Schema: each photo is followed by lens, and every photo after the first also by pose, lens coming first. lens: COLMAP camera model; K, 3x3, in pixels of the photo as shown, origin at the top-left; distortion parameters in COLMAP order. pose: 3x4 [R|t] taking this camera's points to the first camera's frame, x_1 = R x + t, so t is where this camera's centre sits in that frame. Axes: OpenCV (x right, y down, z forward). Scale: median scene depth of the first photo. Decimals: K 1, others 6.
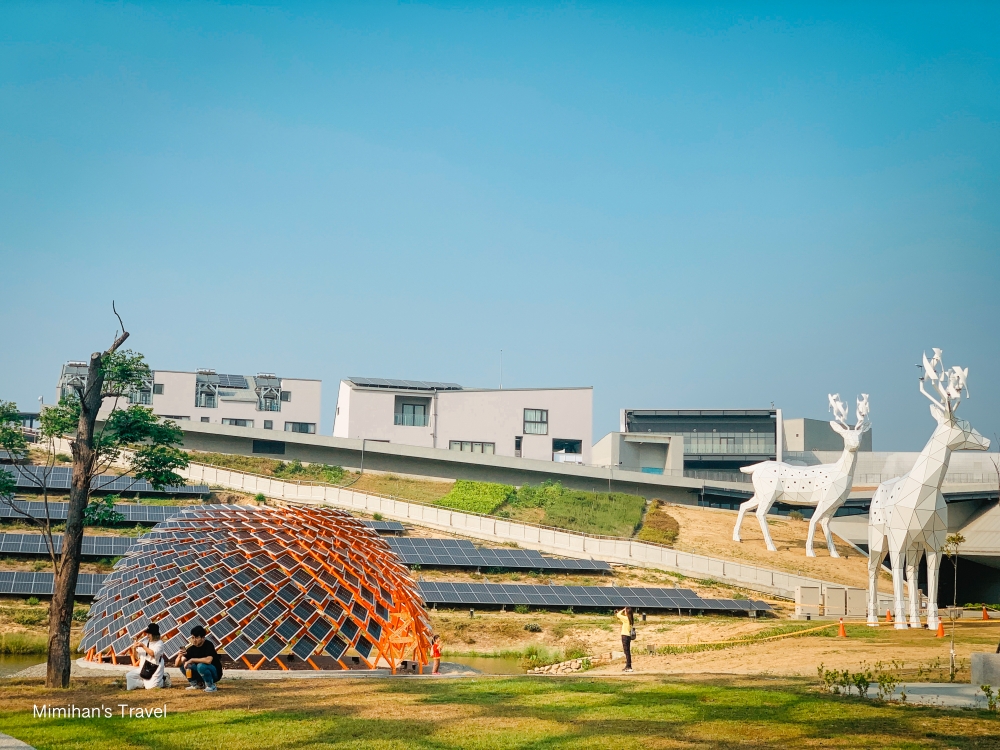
lens RADIAL K [[1505.7, 0, 505.1], [0, 1505.7, 328.6], [0, 0, 1]] dist [0.022310, -0.006396]
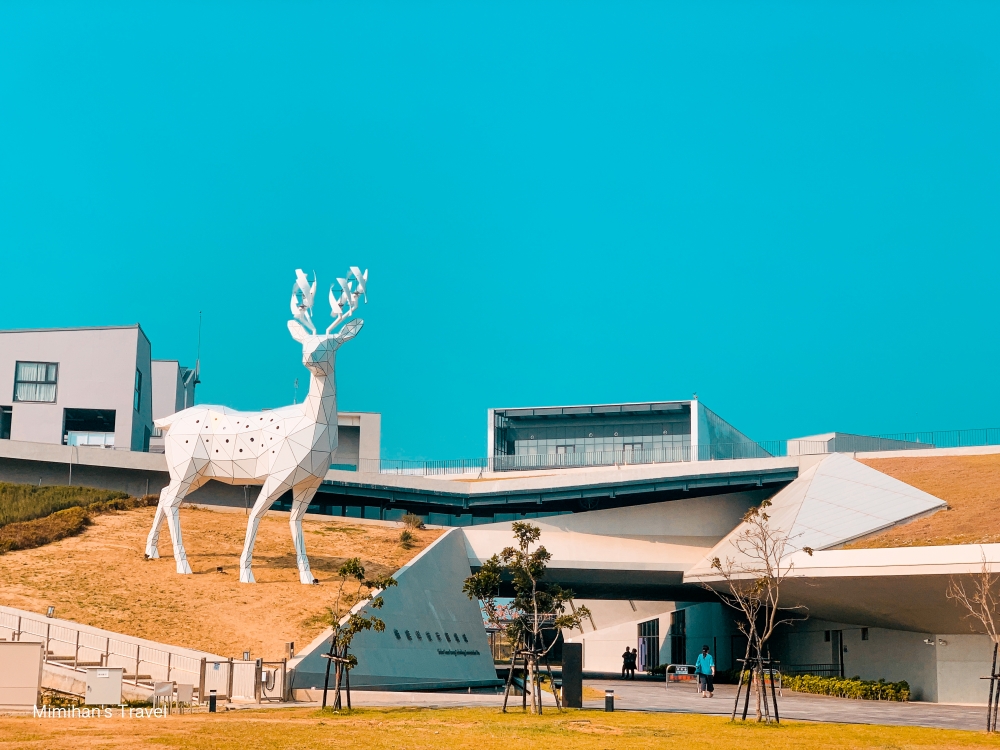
lens RADIAL K [[1489.4, 0, 500.0], [0, 1489.4, 375.0], [0, 0, 1]] dist [0.101797, 0.053673]
pose [[0.987091, -0.036484, -0.155949, 0.605834], [0.034264, 0.999270, -0.016900, 0.150082], [0.156451, 0.011338, 0.987621, 0.821490]]
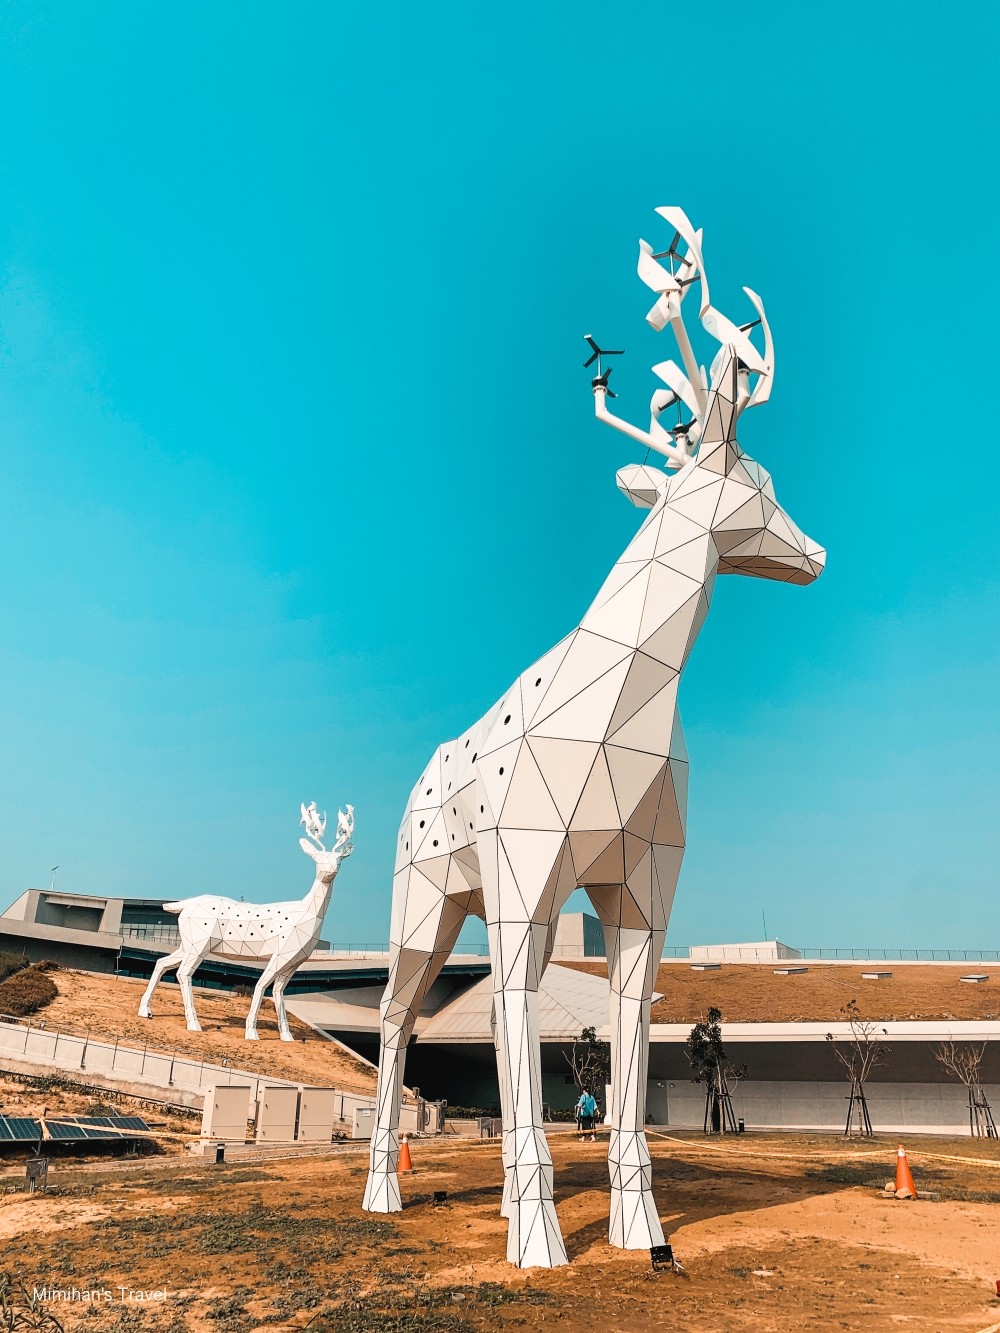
lens RADIAL K [[1013.3, 0, 503.4], [0, 1013.3, 623.0], [0, 0, 1]] dist [0.003853, -0.001661]
pose [[0.919179, 0.145913, 0.365814, 0.184890], [-0.045440, 0.961926, -0.269507, 0.145400], [-0.391210, 0.231102, 0.890812, 0.830788]]
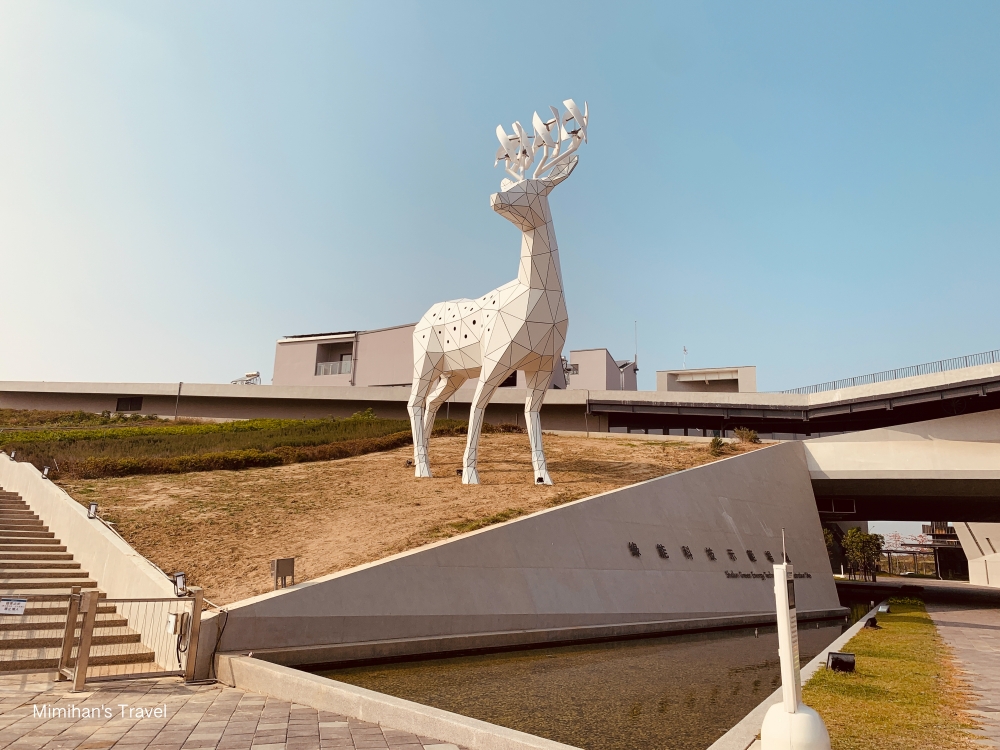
lens RADIAL K [[760.2, 0, 499.8], [0, 760.2, 361.5], [0, 0, 1]] dist [0.003853, -0.001661]
pose [[0.783330, -0.146865, -0.604008, 0.567777], [0.090907, 0.988307, -0.122411, 0.234824], [0.614923, 0.040979, 0.787522, 1.351951]]
